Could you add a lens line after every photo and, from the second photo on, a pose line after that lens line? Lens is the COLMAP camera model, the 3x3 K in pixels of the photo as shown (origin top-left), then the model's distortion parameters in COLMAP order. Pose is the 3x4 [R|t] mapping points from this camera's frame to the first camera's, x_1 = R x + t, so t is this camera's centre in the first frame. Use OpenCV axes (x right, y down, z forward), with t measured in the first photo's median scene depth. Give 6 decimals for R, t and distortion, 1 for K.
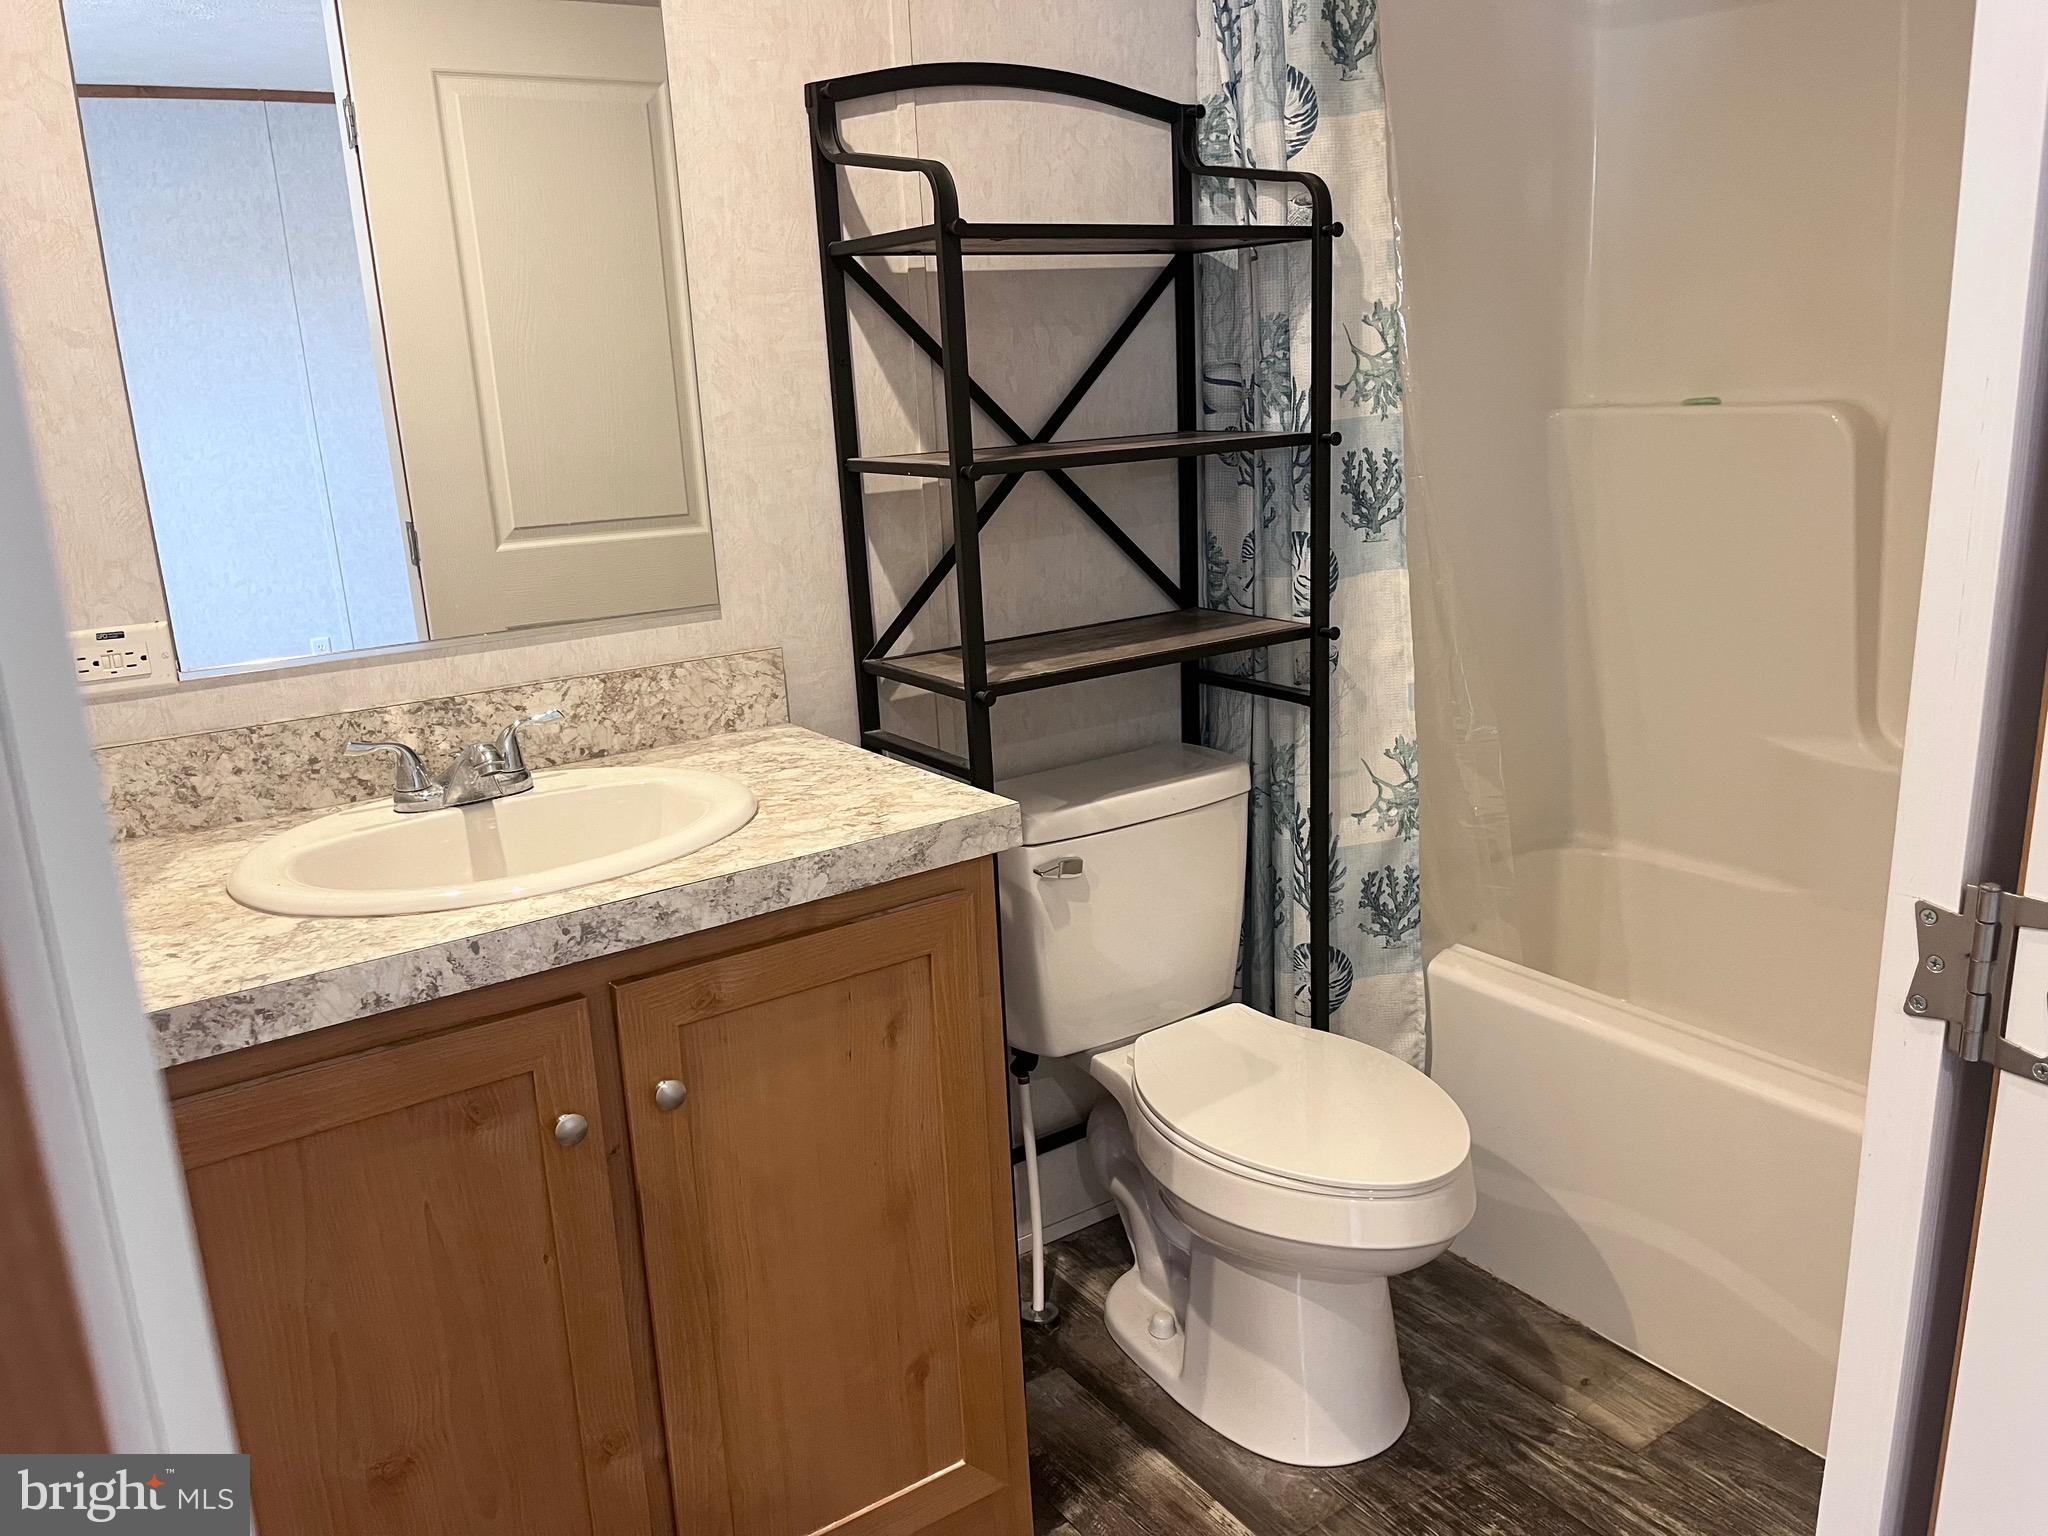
lens RADIAL K [[1563.3, 0, 1062.8], [0, 1563.3, 759.1], [0, 0, 1]] dist [0.048832, -0.048514]
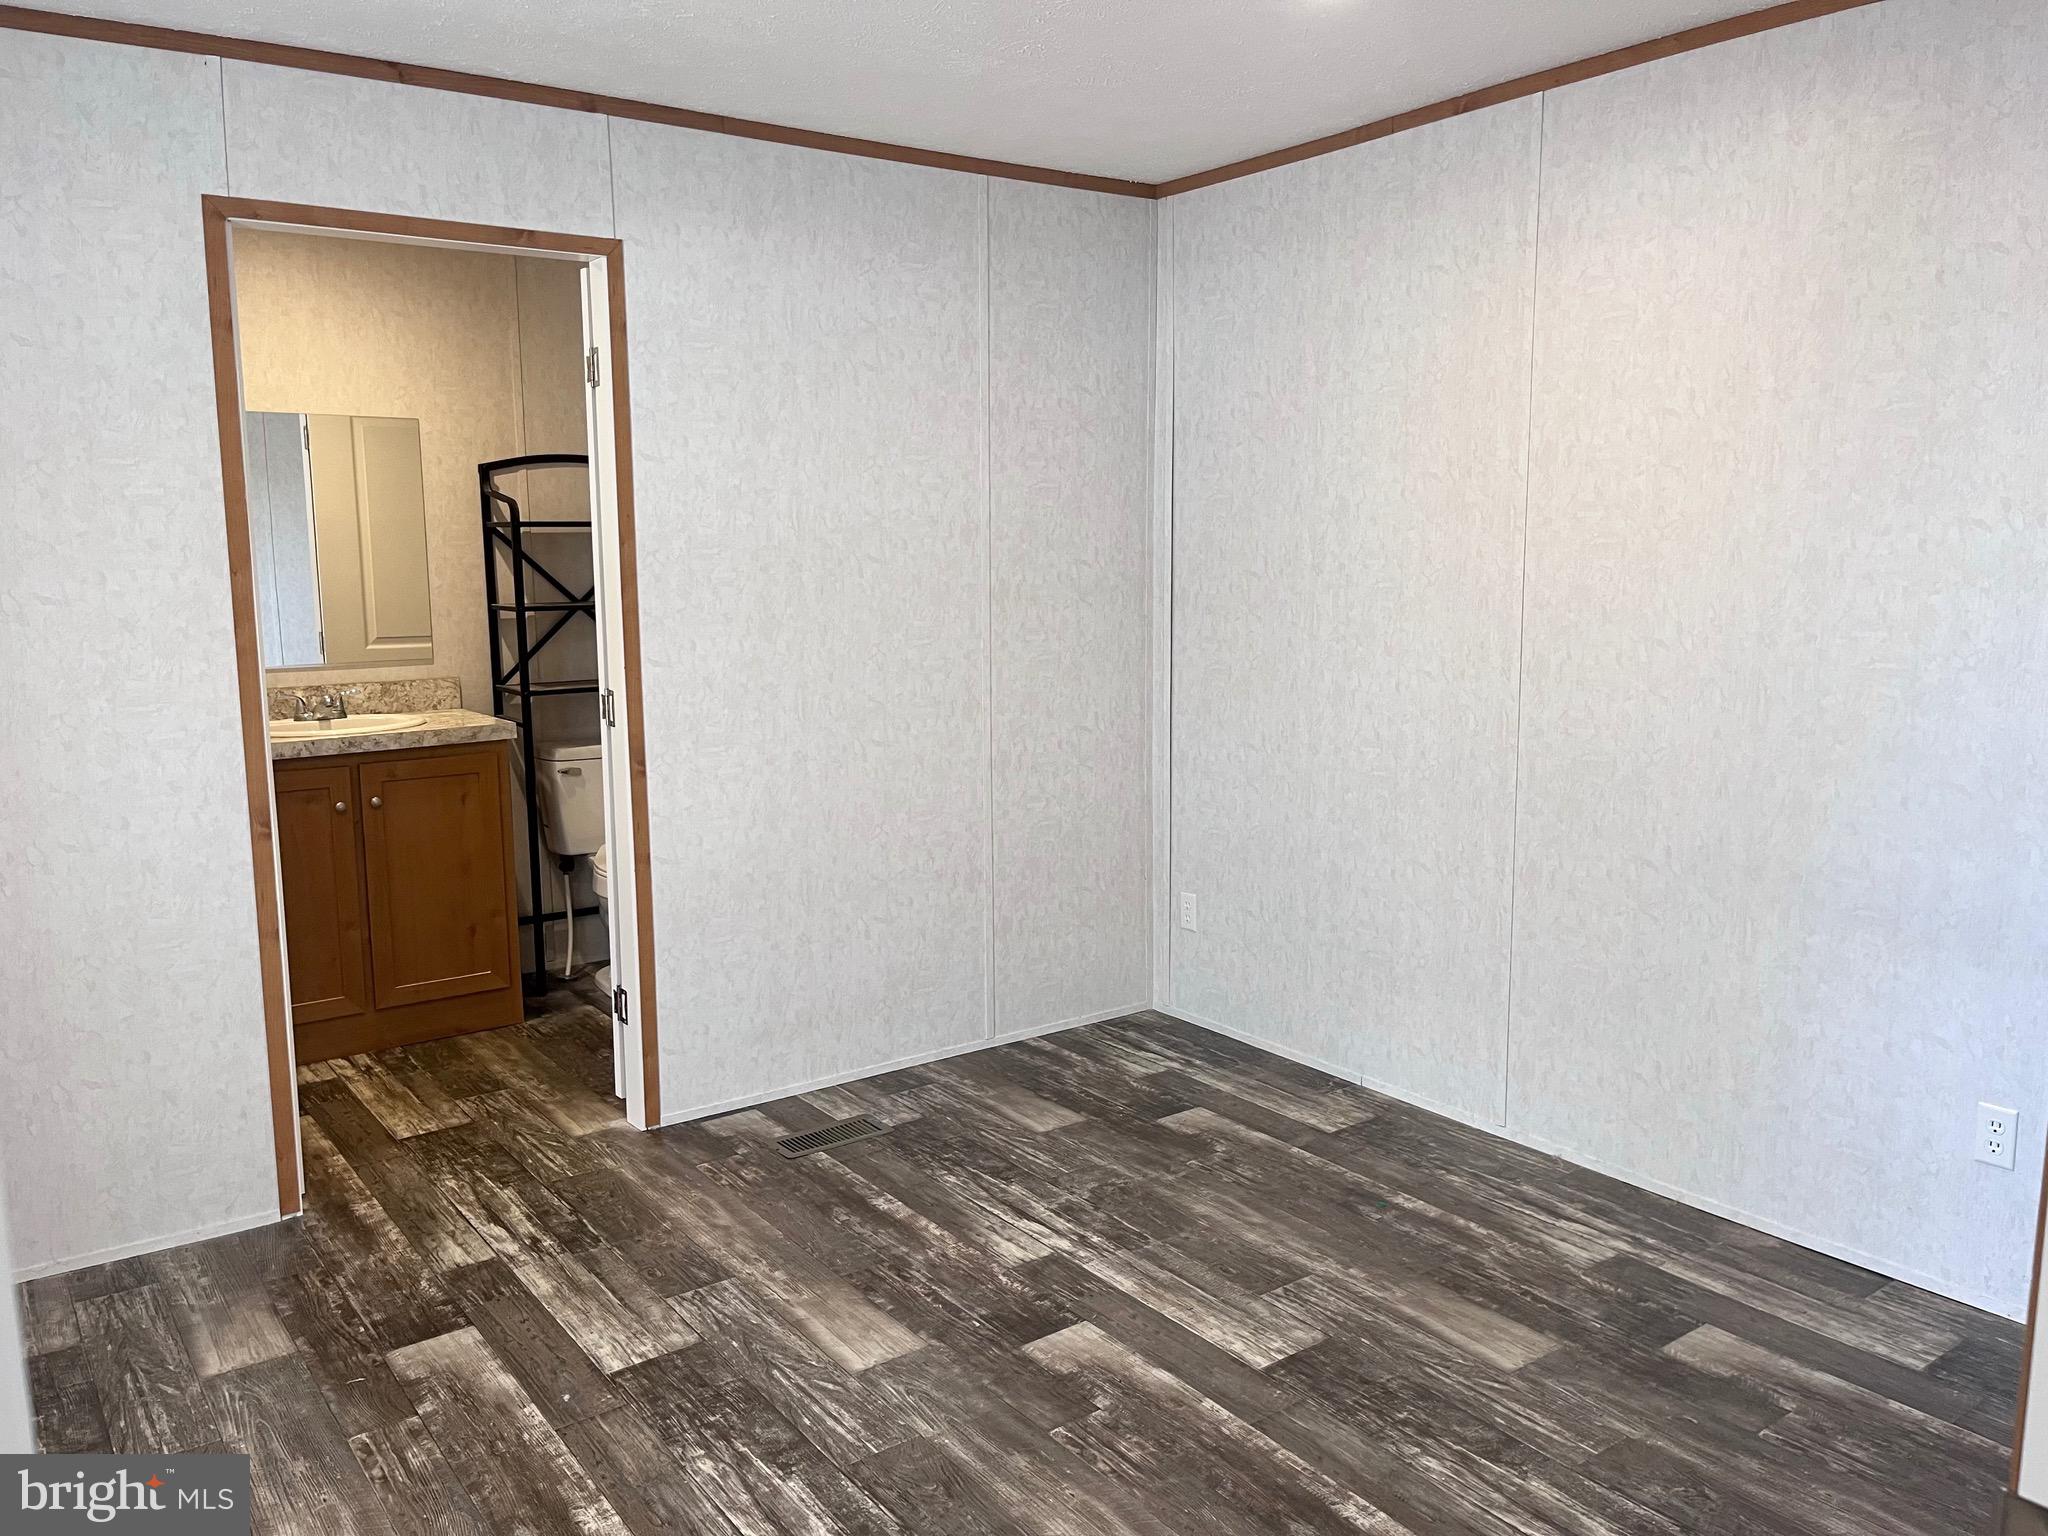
lens RADIAL K [[1563.3, 0, 1073.1], [0, 1563.3, 766.9], [0, 0, 1]] dist [0.048832, -0.048514]
pose [[0.998695, 0.036309, 0.035919, 0.778044], [-0.032296, 0.993777, -0.106607, 0.333853], [-0.039566, 0.105308, 0.993652, -1.654174]]
